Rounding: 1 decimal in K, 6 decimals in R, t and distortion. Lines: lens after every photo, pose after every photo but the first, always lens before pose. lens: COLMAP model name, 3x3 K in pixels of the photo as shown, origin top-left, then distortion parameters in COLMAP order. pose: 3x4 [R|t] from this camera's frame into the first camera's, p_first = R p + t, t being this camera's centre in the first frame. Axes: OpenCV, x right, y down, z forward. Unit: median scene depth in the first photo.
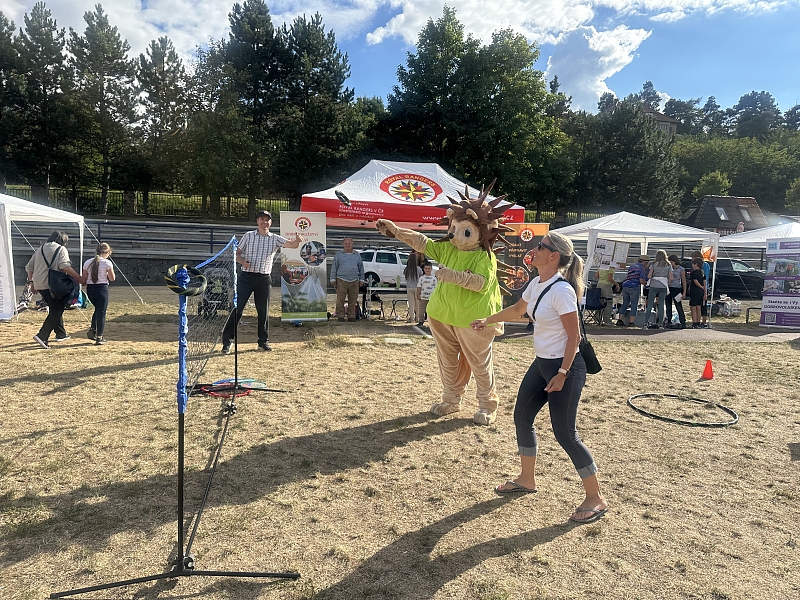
lens RADIAL K [[565.3, 0, 399.9], [0, 565.3, 299.6], [0, 0, 1]] dist [-0.008381, -0.013752]
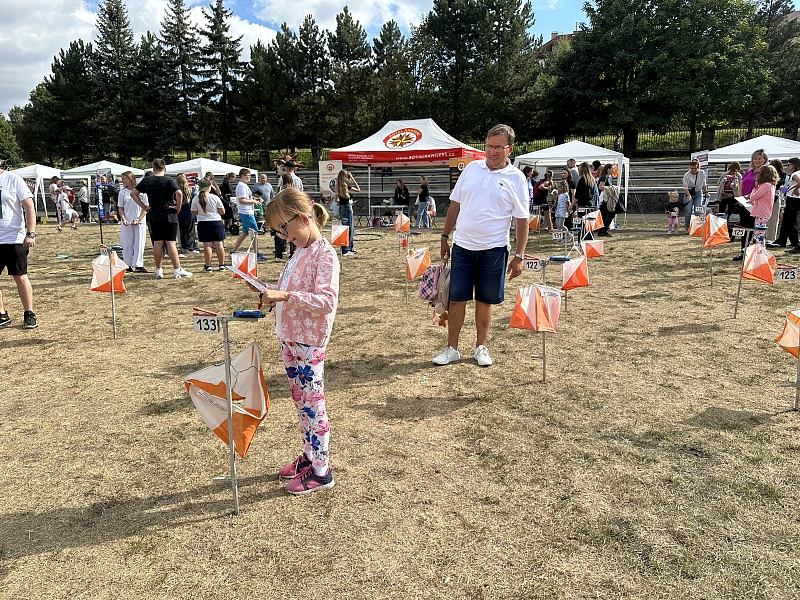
lens RADIAL K [[565.3, 0, 399.8], [0, 565.3, 300.0], [0, 0, 1]] dist [-0.008381, -0.013752]
pose [[0.836705, 0.067736, -0.543449, 0.366634], [-0.009255, 0.993929, 0.109634, 0.027347], [0.547576, -0.086702, 0.832252, -0.123653]]
